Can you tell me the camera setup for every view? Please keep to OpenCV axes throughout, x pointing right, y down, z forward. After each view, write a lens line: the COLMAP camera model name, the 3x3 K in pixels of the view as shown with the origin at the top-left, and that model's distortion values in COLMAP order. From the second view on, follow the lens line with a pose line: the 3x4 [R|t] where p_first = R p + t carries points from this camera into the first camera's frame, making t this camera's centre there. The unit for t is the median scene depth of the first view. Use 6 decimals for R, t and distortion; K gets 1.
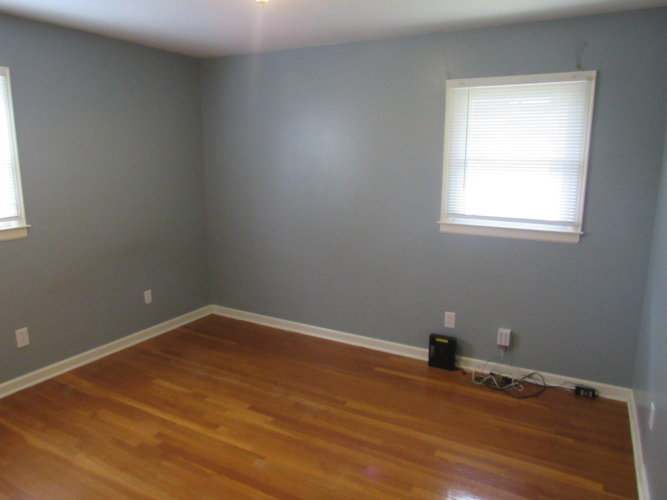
lens RADIAL K [[500.0, 0, 333.5], [0, 500.0, 250.0], [0, 0, 1]] dist [-0.031411, 0.001186]
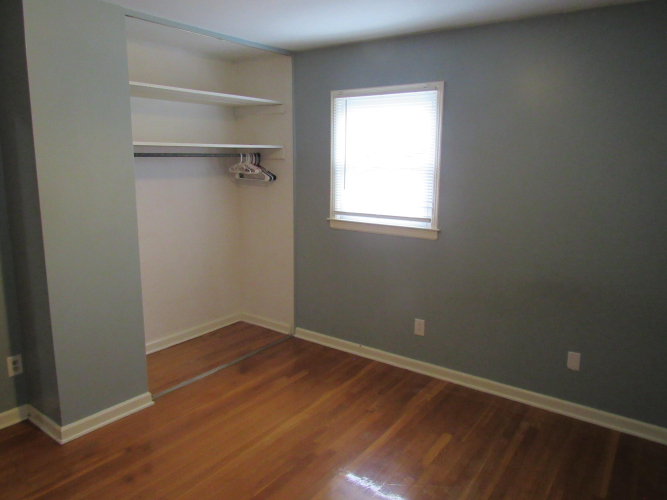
lens RADIAL K [[500.0, 0, 333.5], [0, 500.0, 250.0], [0, 0, 1]] dist [-0.031411, 0.001186]
pose [[-0.159197, 0.172913, -0.971986, 0.464948], [-0.196158, 0.959372, 0.202797, -0.180387], [0.967563, 0.222948, -0.118811, 0.922515]]
